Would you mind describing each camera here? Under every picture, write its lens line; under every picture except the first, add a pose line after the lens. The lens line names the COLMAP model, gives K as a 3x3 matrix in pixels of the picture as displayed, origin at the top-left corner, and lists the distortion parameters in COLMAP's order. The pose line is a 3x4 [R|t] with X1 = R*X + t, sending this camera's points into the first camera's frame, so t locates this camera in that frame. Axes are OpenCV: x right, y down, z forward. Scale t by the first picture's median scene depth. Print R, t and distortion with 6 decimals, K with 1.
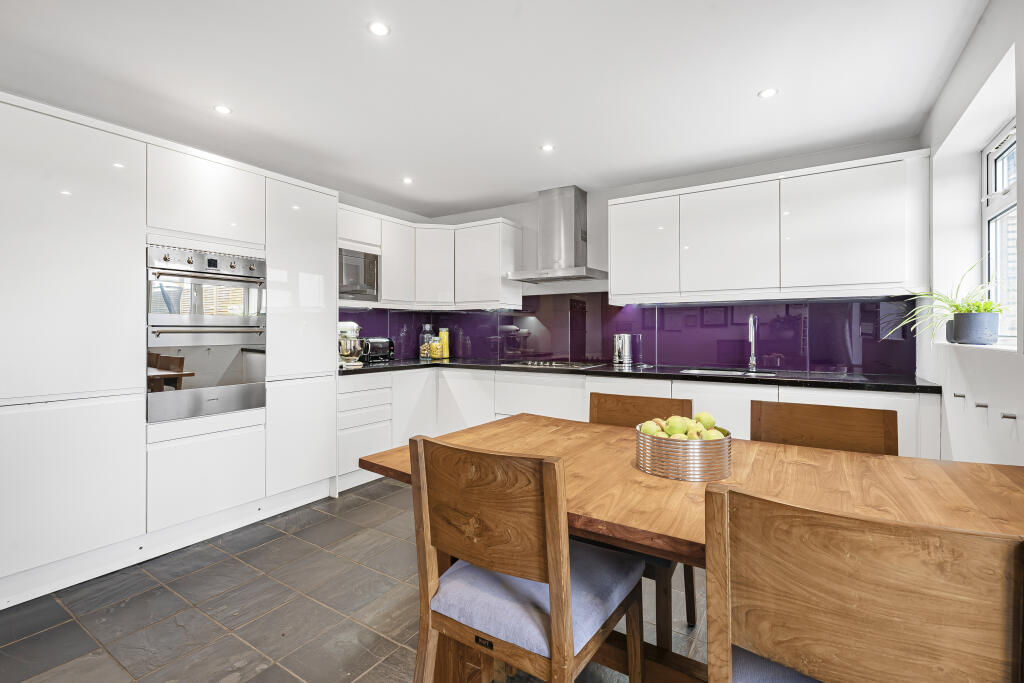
lens RADIAL K [[460.0, 0, 510.5], [0, 460.0, 349.6], [0, 0, 1]] dist [0.000853, -0.000284]
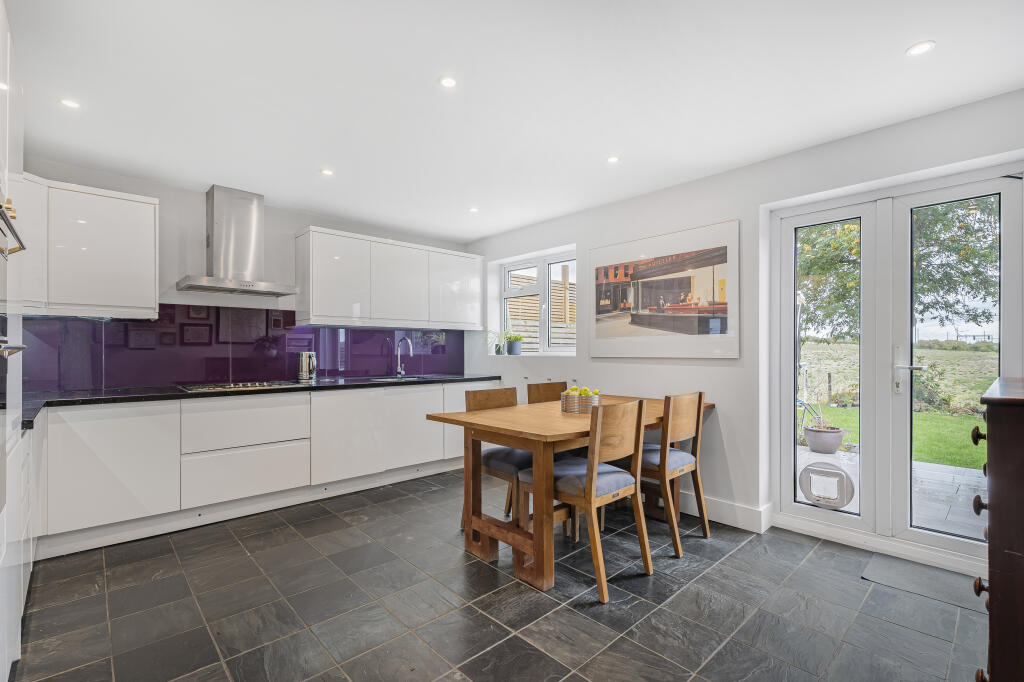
lens RADIAL K [[460.0, 0, 510.5], [0, 460.0, 349.1], [0, 0, 1]] dist [0.000853, -0.000284]
pose [[0.246325, -0.000675, 0.969187, -0.715340], [0.043228, 0.999012, -0.010291, -0.007653], [-0.968223, 0.044431, 0.246111, 0.301493]]
